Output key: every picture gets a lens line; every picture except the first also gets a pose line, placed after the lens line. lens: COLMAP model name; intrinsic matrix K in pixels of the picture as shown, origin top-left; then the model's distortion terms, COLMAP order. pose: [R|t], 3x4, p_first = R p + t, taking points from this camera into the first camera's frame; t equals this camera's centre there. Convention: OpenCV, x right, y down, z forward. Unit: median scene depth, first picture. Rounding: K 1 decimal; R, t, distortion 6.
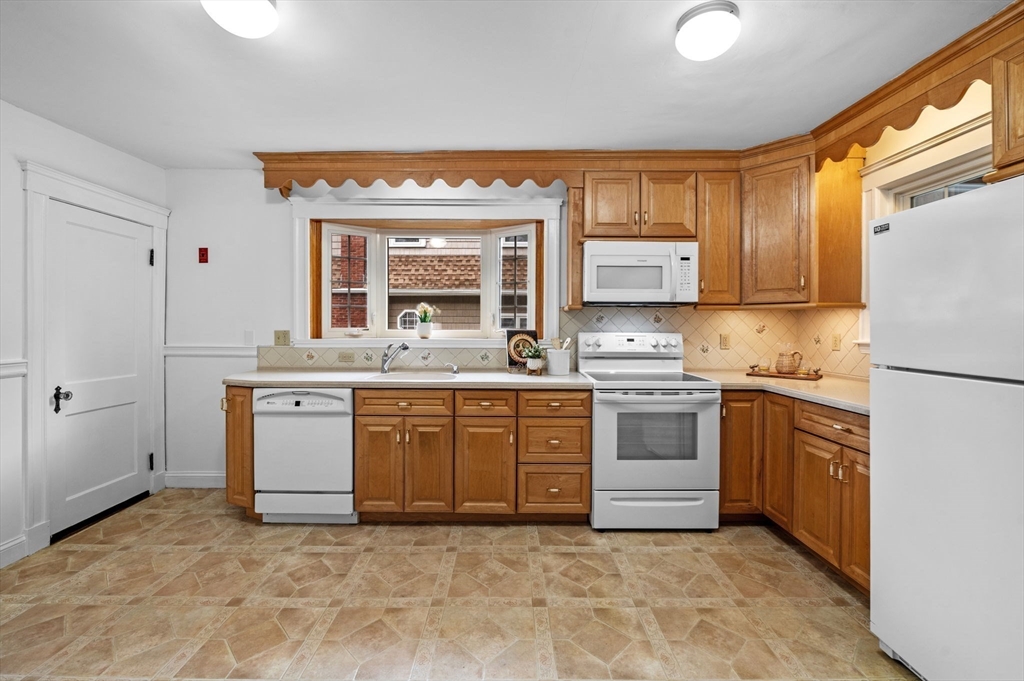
lens RADIAL K [[433.2, 0, 512.7], [0, 433.2, 333.4], [0, 0, 1]] dist [-0.008807, -0.000233]
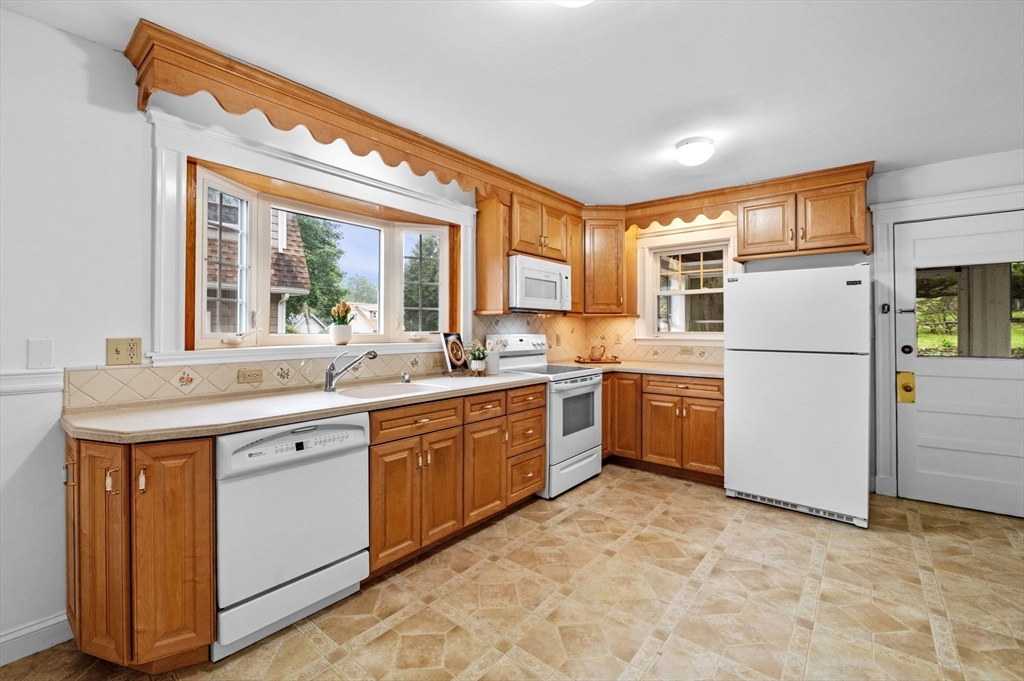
lens RADIAL K [[435.4, 0, 514.4], [0, 435.4, 330.8], [0, 0, 1]] dist [-0.003931, 0.000053]
pose [[0.632208, -0.006975, 0.774767, -0.801921], [0.012118, 0.999926, -0.000885, -0.012434], [-0.774704, 0.009948, 0.632246, 0.309889]]
